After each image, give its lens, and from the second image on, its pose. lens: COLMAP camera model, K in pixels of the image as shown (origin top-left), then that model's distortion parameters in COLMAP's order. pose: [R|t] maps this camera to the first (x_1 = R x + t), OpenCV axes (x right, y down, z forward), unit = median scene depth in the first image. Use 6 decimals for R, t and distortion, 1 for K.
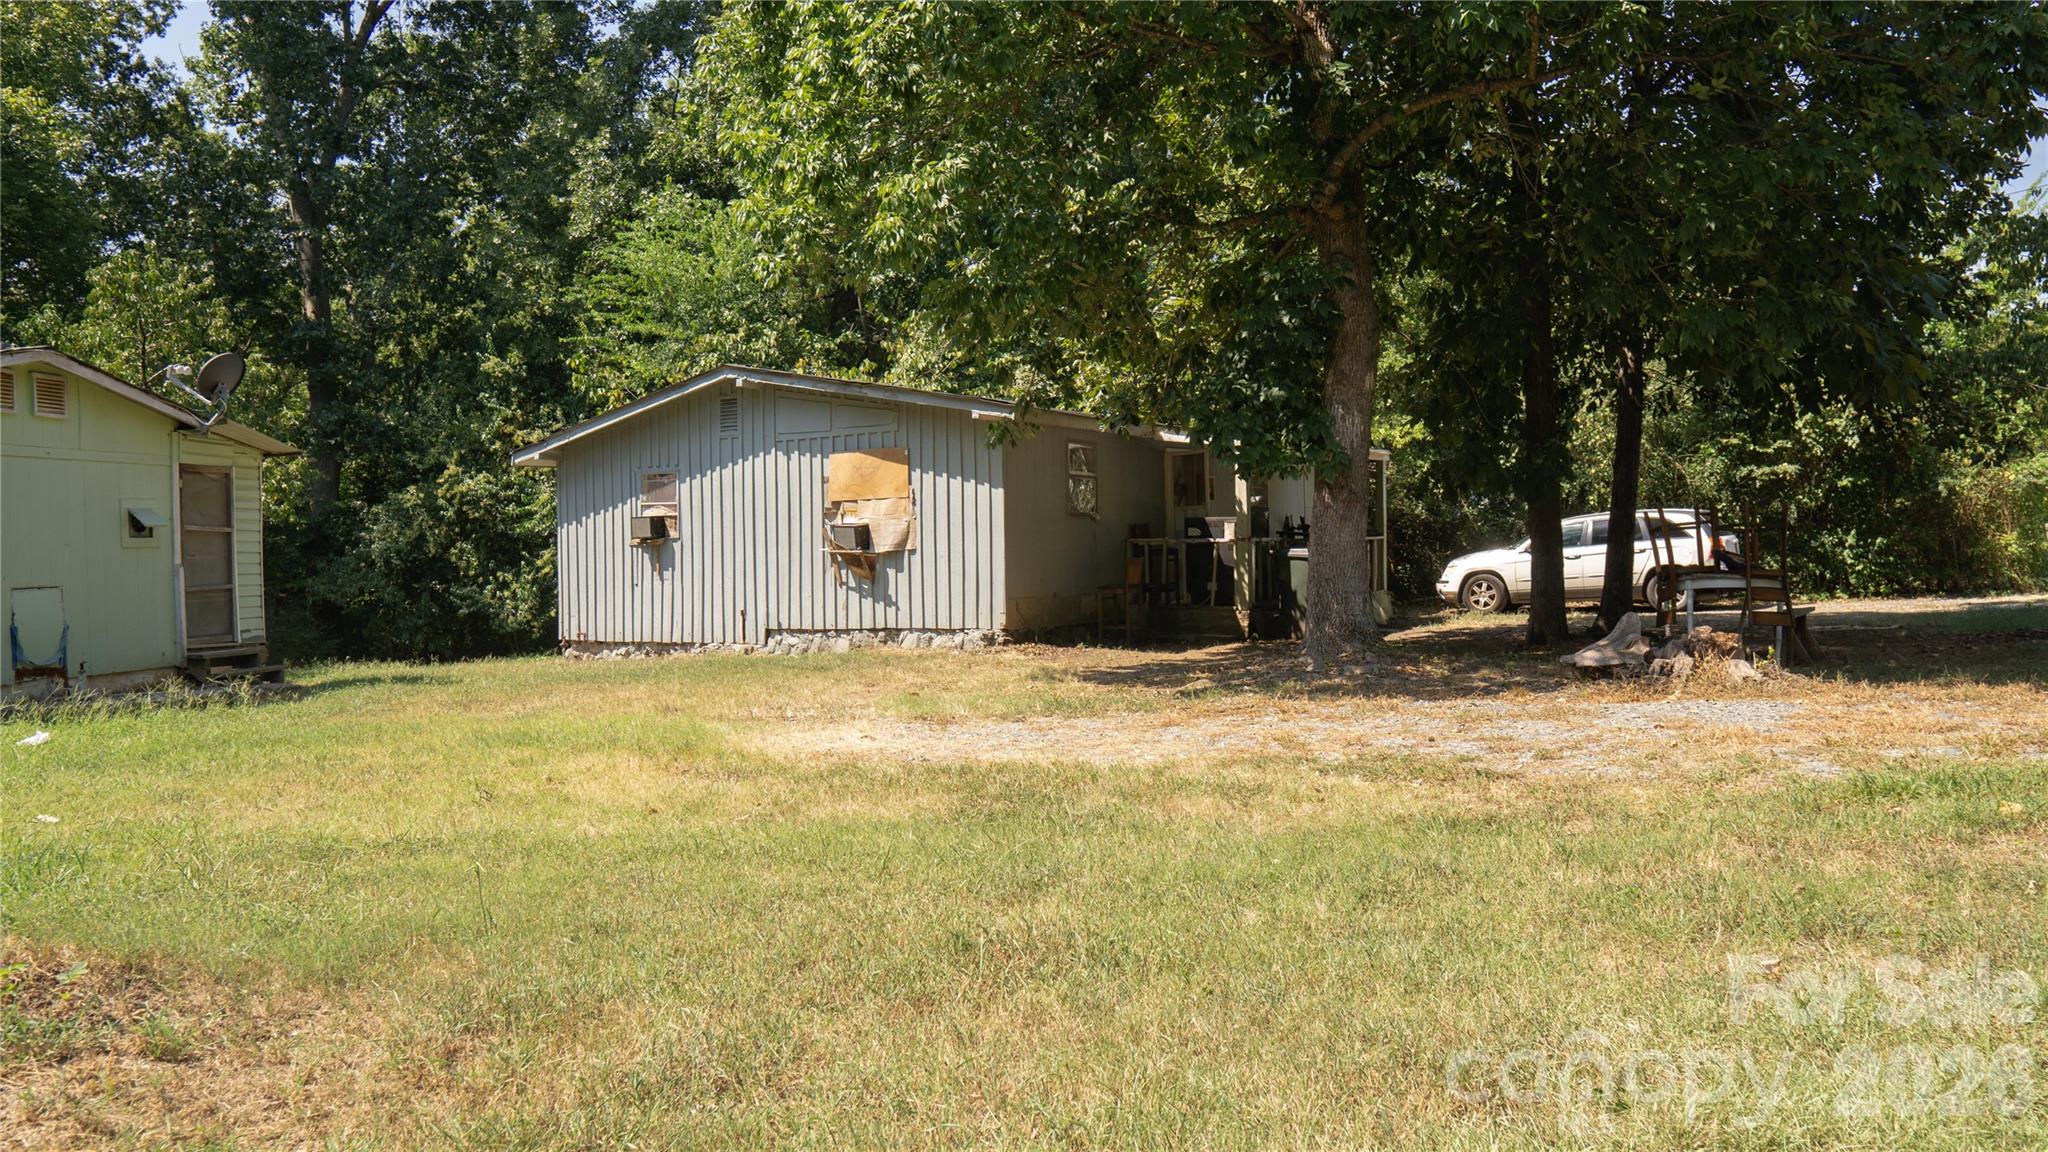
lens RADIAL K [[1451.1, 0, 1024.4], [0, 1451.1, 558.2], [0, 0, 1]] dist [-0.083904, 0.048104]
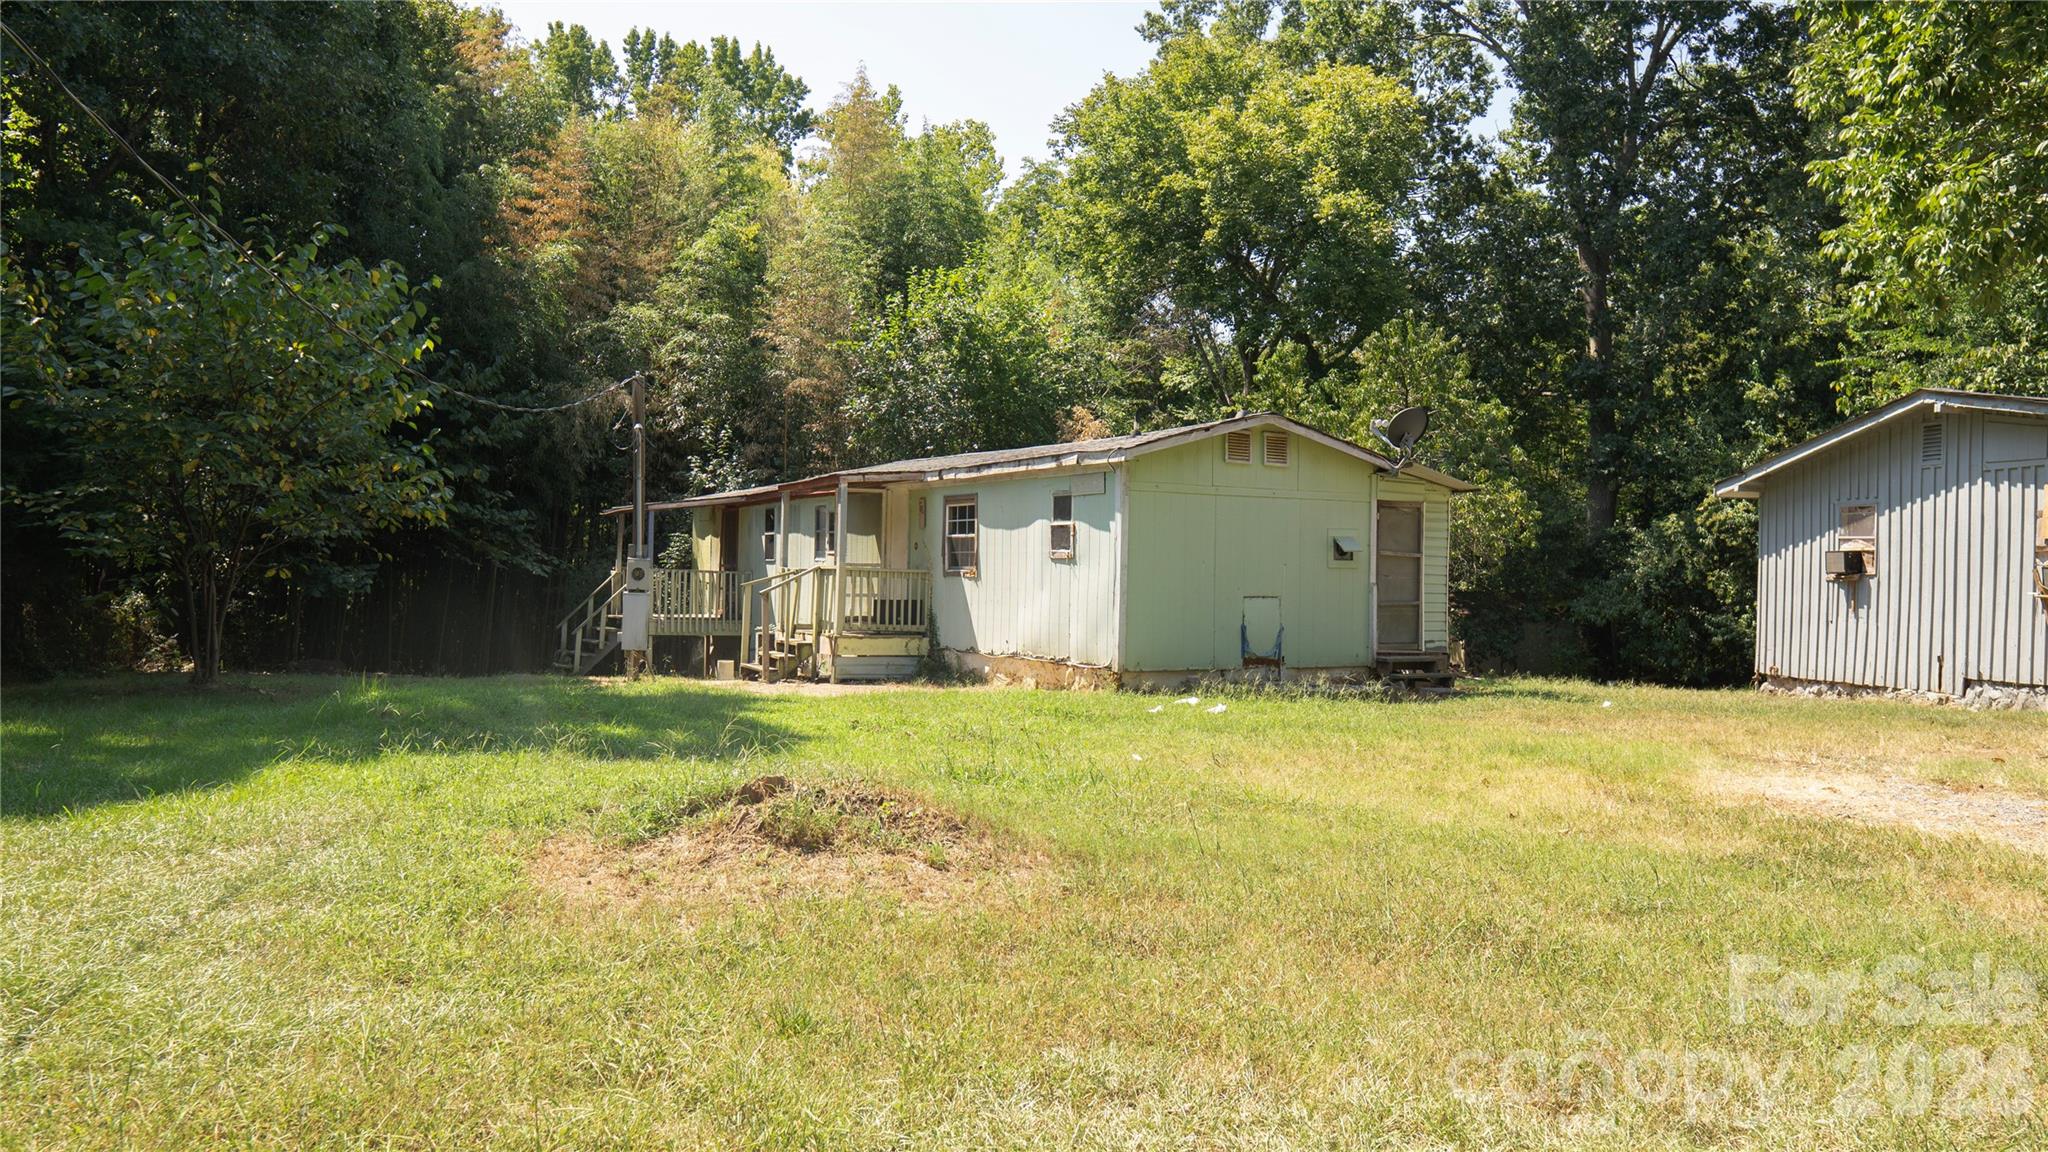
lens RADIAL K [[1451.1, 0, 1029.4], [0, 1451.1, 567.7], [0, 0, 1]] dist [-0.083904, 0.048104]
pose [[0.631619, 0.029590, -0.774714, 0.121894], [-0.036493, 0.999298, 0.008415, -0.005713], [0.774420, 0.022956, 0.632255, -0.009991]]
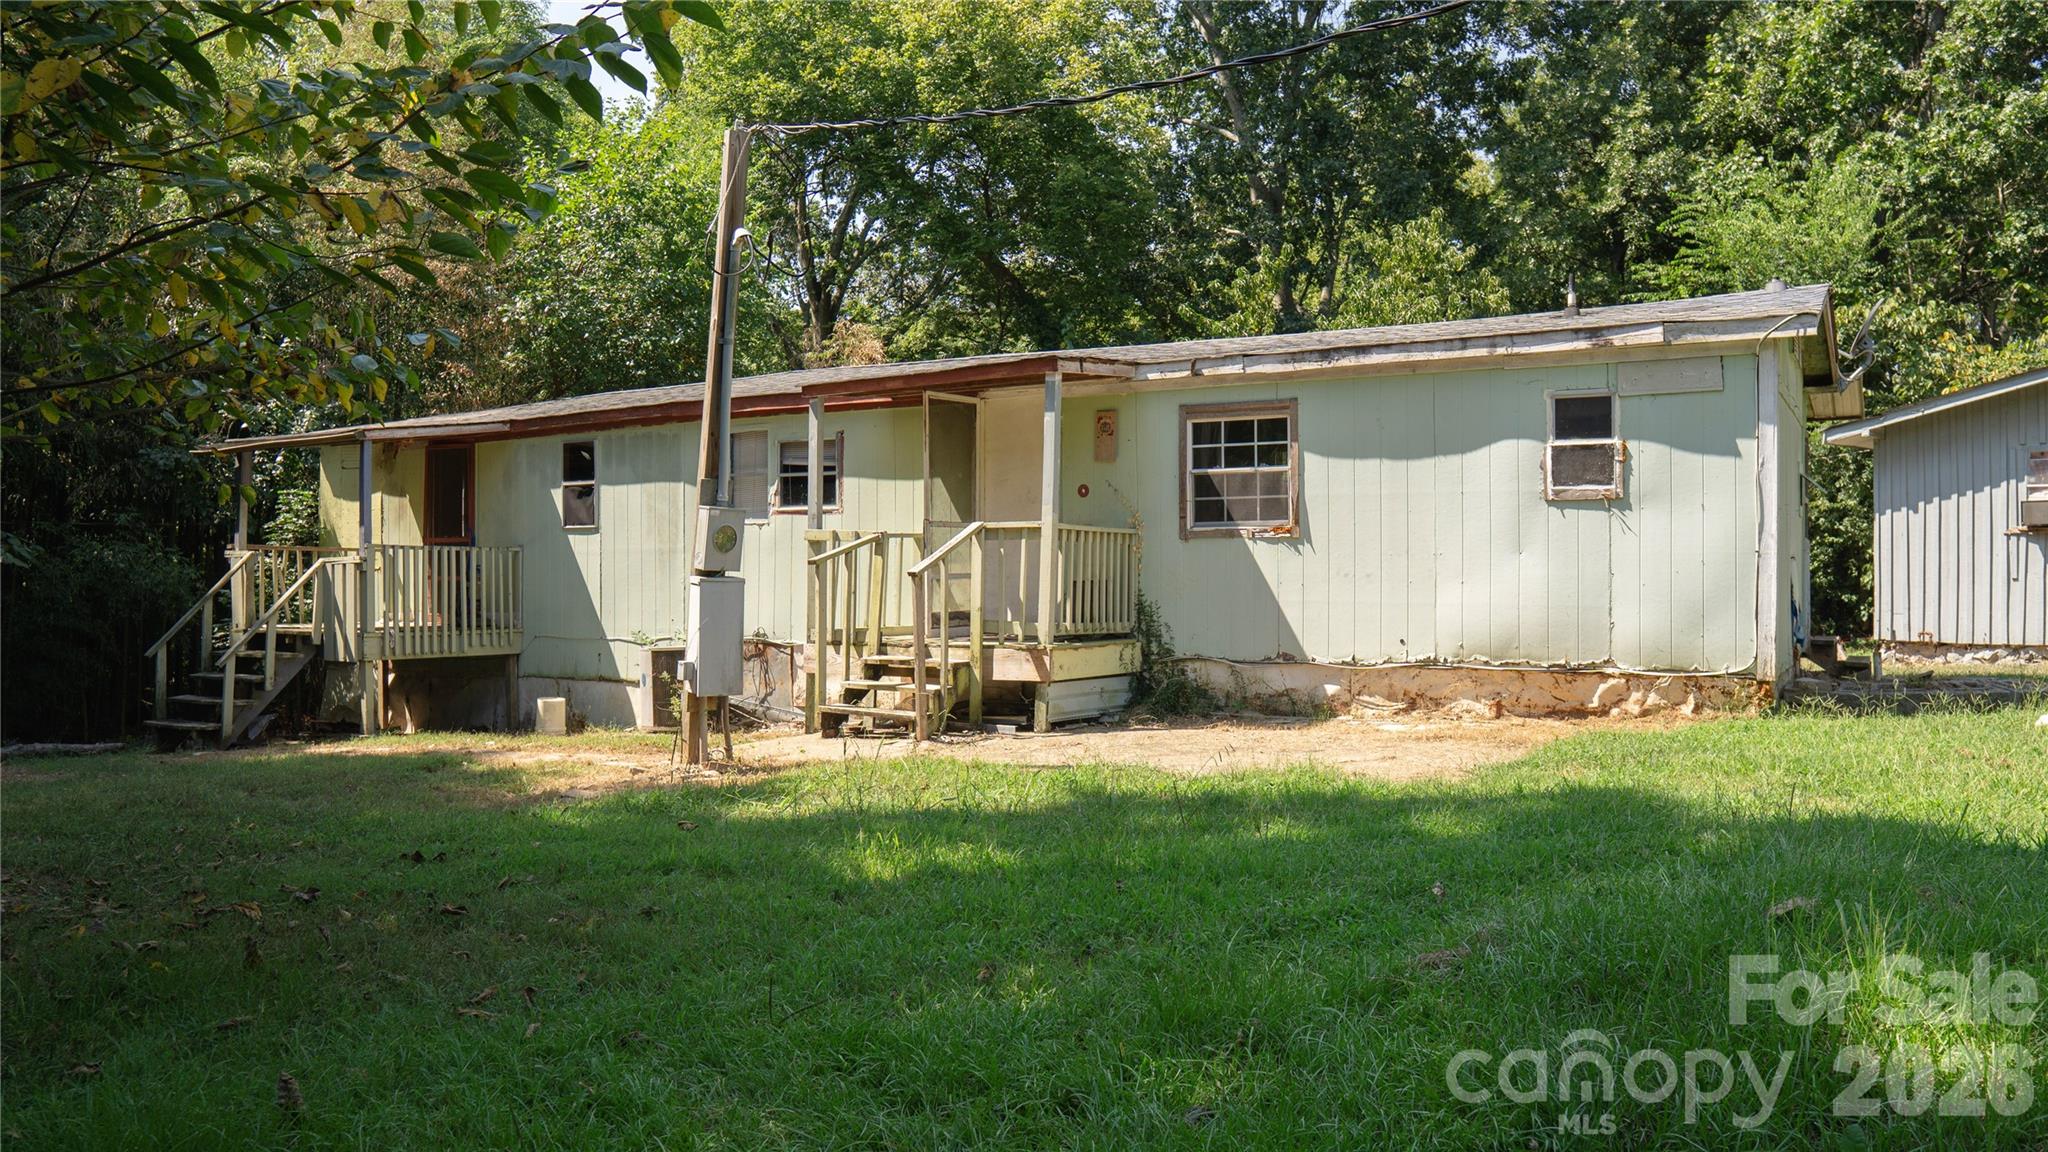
lens RADIAL K [[1451.1, 0, 1035.0], [0, 1451.1, 569.6], [0, 0, 1]] dist [-0.083904, 0.048104]
pose [[0.928911, 0.020554, -0.369731, -0.493085], [-0.020468, 0.999782, 0.004157, 0.020916], [0.369736, 0.003706, 0.929130, -0.005134]]
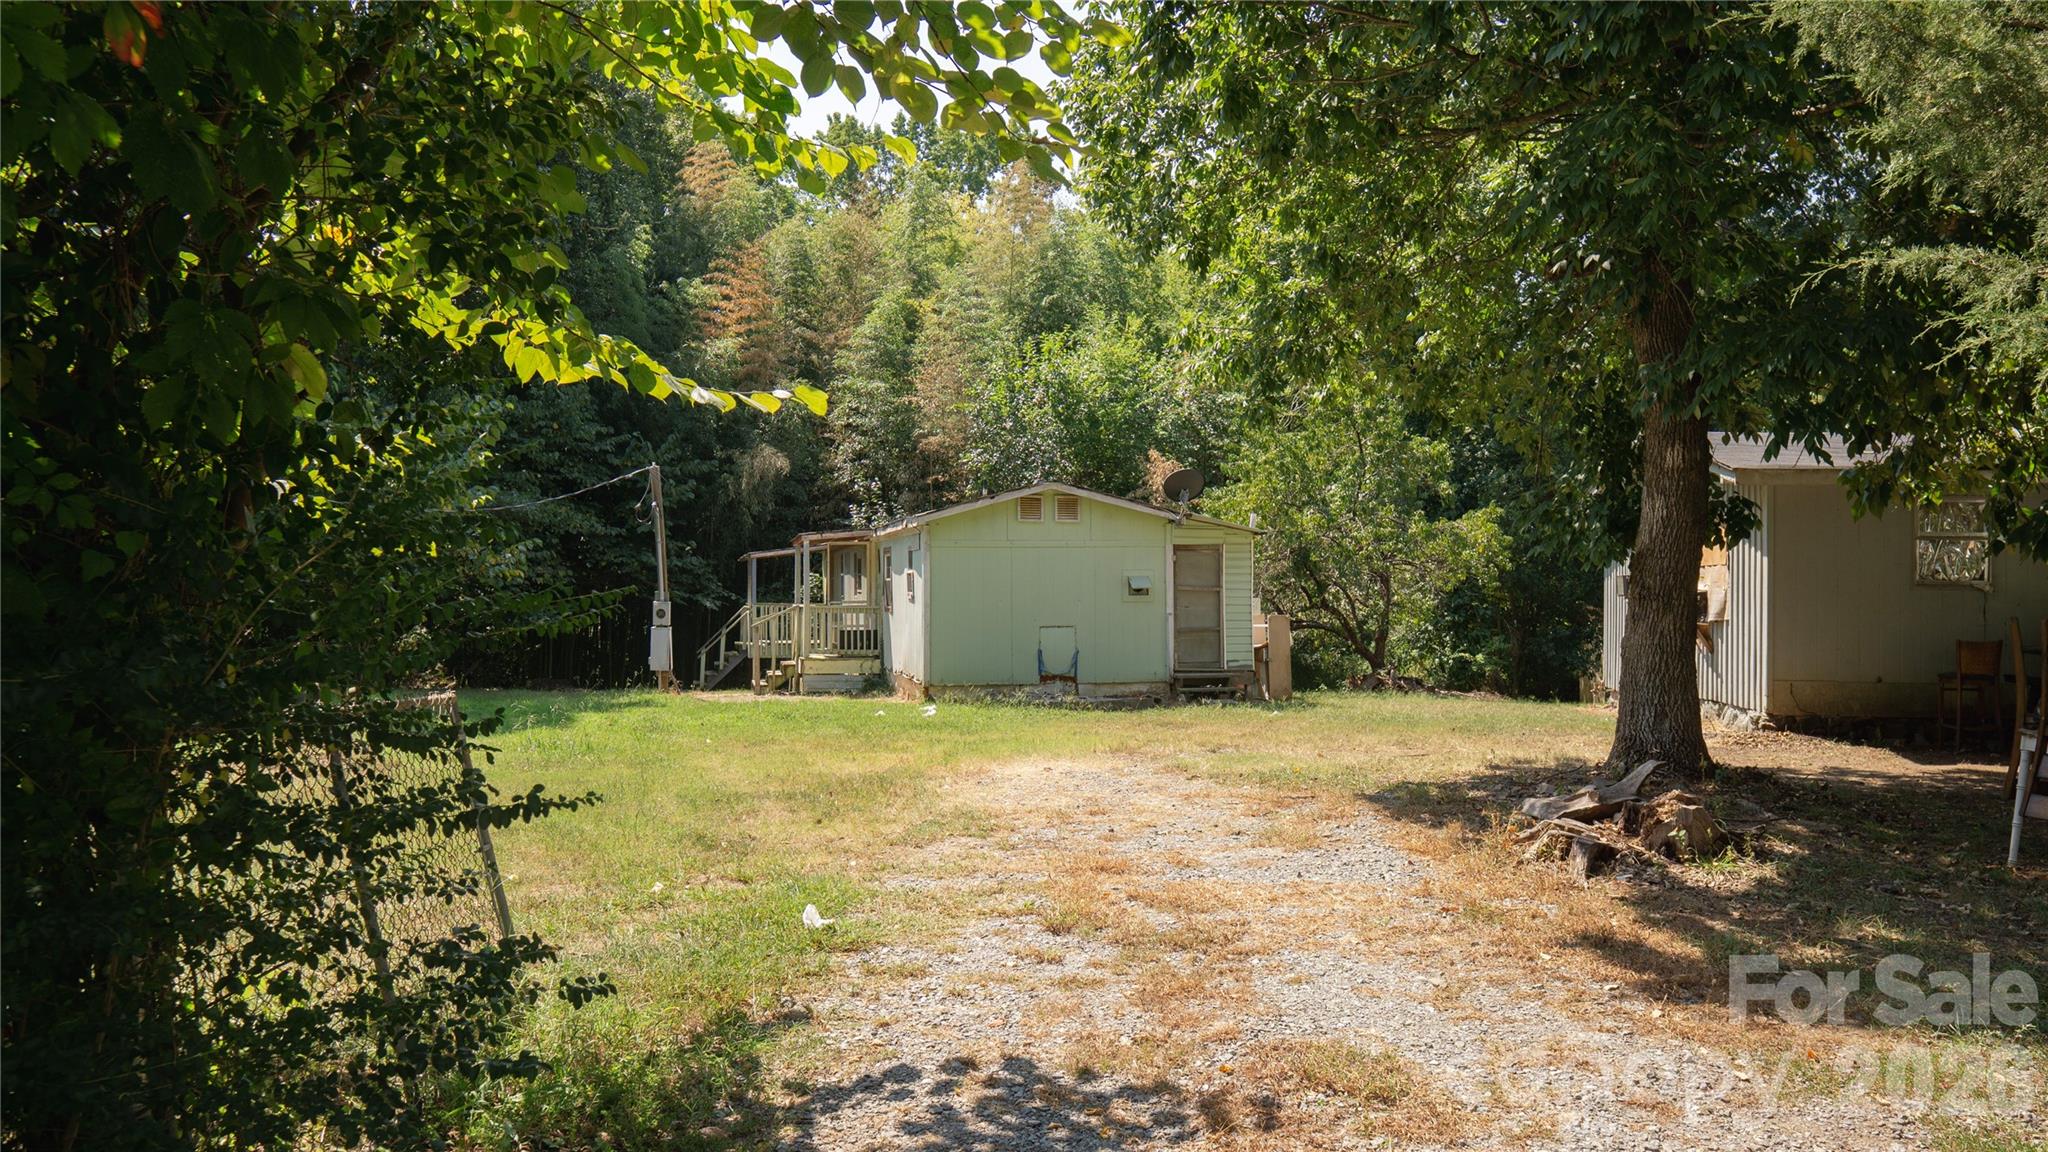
lens RADIAL K [[1451.1, 0, 1019.0], [0, 1451.1, 574.7], [0, 0, 1]] dist [-0.083904, 0.048104]
pose [[0.388089, 0.012878, -0.921532, 0.500732], [-0.010959, 0.999896, 0.009357, -0.032879], [0.921557, 0.006468, 0.388189, 0.184129]]
